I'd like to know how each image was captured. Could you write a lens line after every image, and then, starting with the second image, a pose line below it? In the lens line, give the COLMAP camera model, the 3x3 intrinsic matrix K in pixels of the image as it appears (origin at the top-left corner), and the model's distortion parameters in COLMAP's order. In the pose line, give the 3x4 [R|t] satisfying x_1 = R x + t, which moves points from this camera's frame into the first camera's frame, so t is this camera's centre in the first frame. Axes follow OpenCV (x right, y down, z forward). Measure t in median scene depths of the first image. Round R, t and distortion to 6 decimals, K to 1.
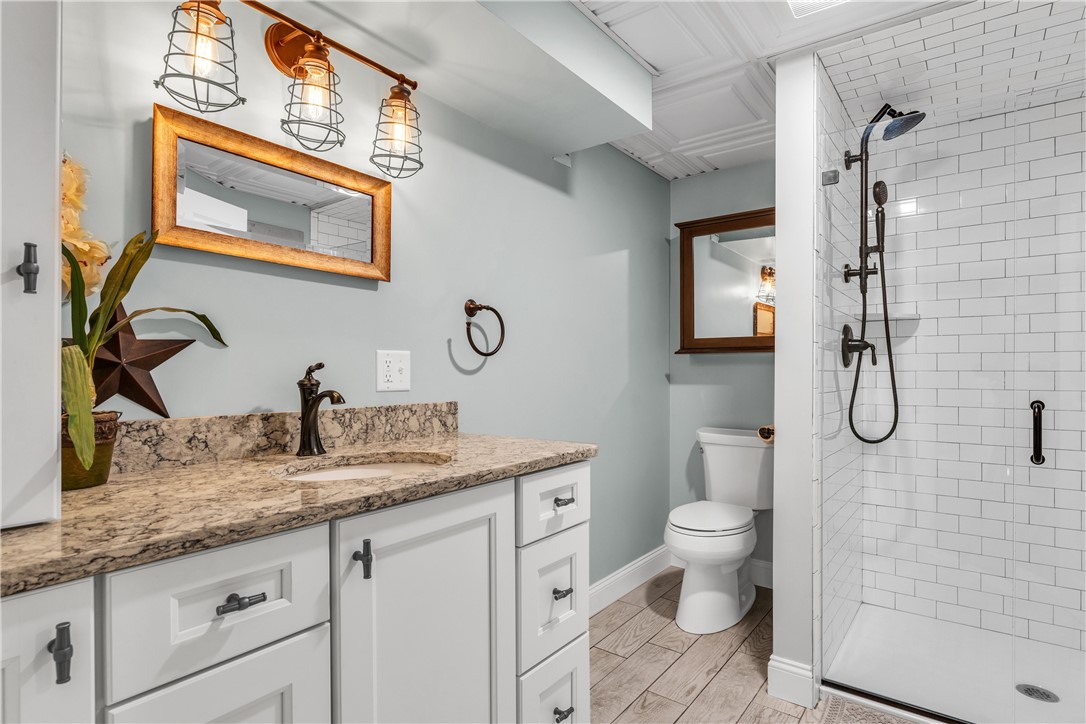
lens RADIAL K [[586.1, 0, 542.6], [0, 586.1, 365.2], [0, 0, 1]] dist [-0.002213, 0.001822]
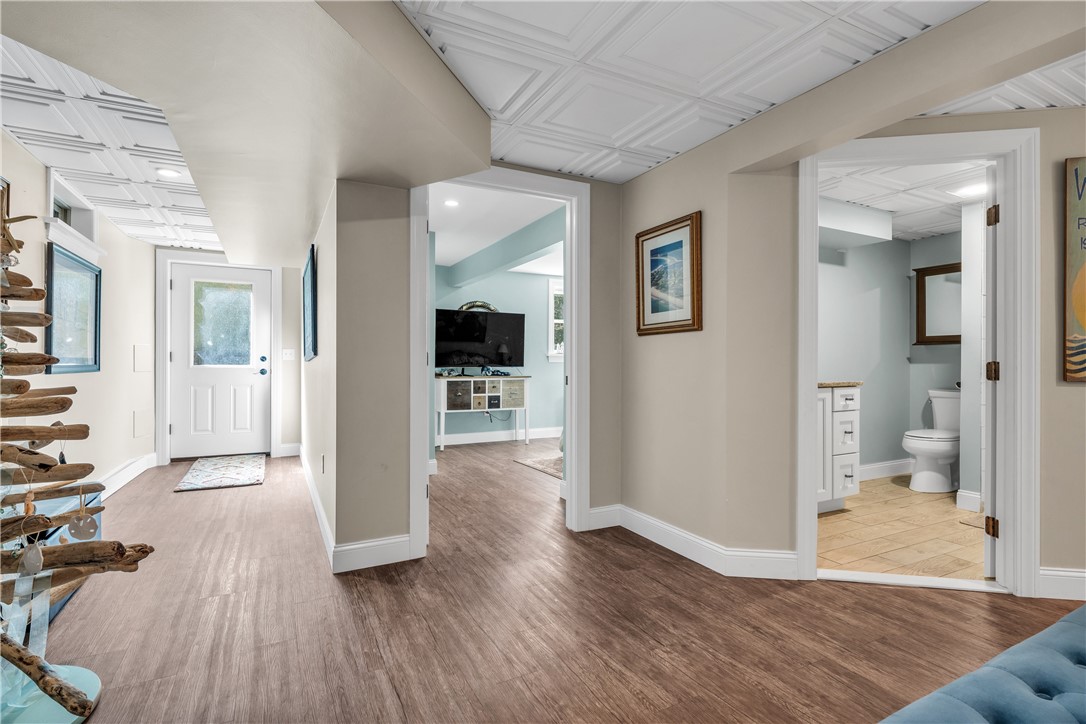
lens RADIAL K [[528.0, 0, 550.1], [0, 528.0, 359.9], [0, 0, 1]] dist [-0.001325, -0.000689]
pose [[0.909807, 0.000712, -0.415031, -0.118413], [0.000696, 0.999995, 0.003241, 0.020857], [0.415031, -0.003237, 0.909801, -1.019564]]
